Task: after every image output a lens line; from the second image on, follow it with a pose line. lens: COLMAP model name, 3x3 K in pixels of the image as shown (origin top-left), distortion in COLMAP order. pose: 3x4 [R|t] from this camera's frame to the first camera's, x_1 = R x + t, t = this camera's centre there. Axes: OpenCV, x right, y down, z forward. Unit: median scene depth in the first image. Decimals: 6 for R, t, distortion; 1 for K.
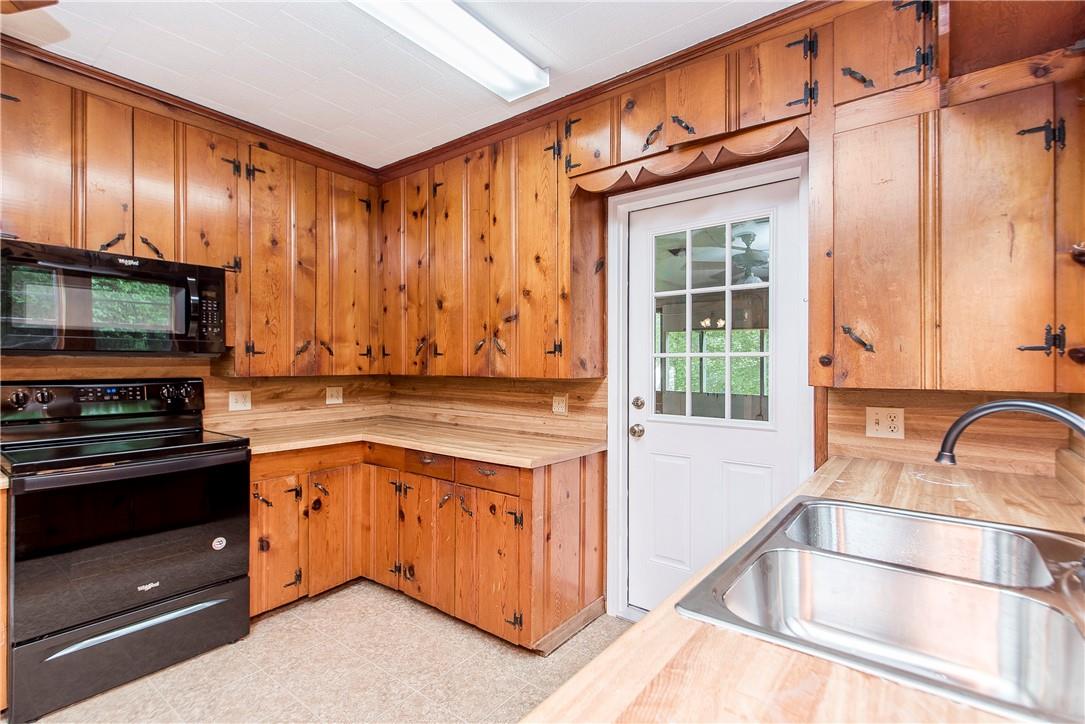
lens RADIAL K [[496.2, 0, 546.7], [0, 496.2, 363.5], [0, 0, 1]] dist [0.018868, -0.008793]
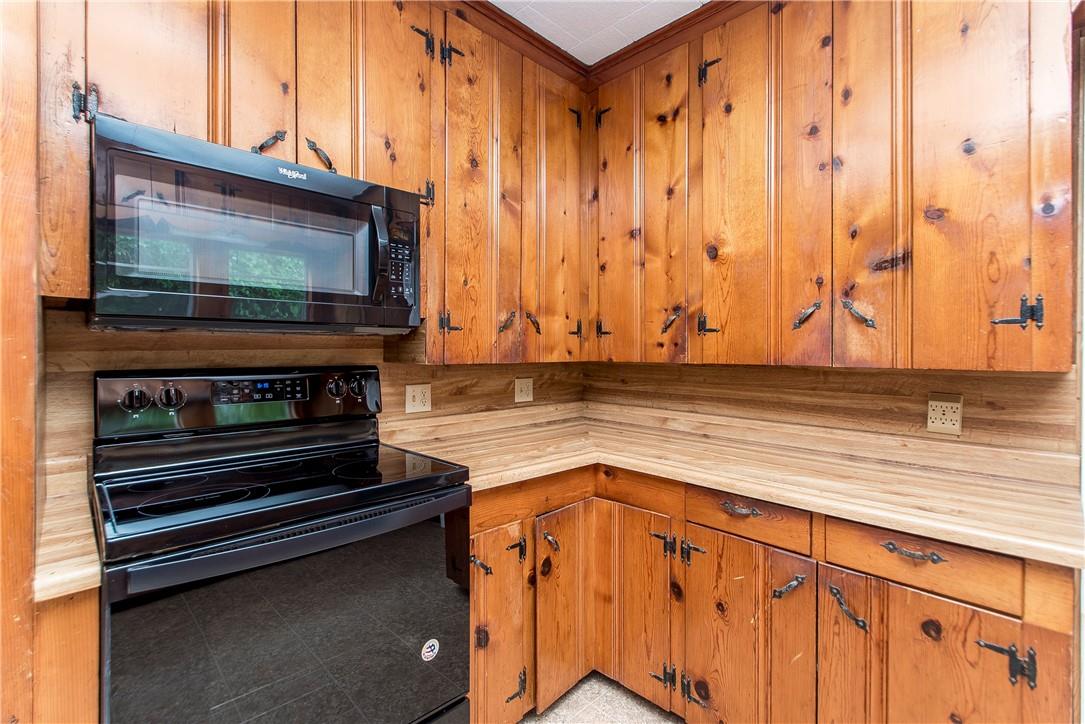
lens RADIAL K [[496.6, 0, 545.7], [0, 496.6, 350.3], [0, 0, 1]] dist [0.021135, -0.009336]
pose [[0.987524, 0.000607, -0.157466, -0.354166], [-0.000502, 1.000000, 0.000710, 0.007185], [0.157466, -0.000622, 0.987524, 0.365651]]
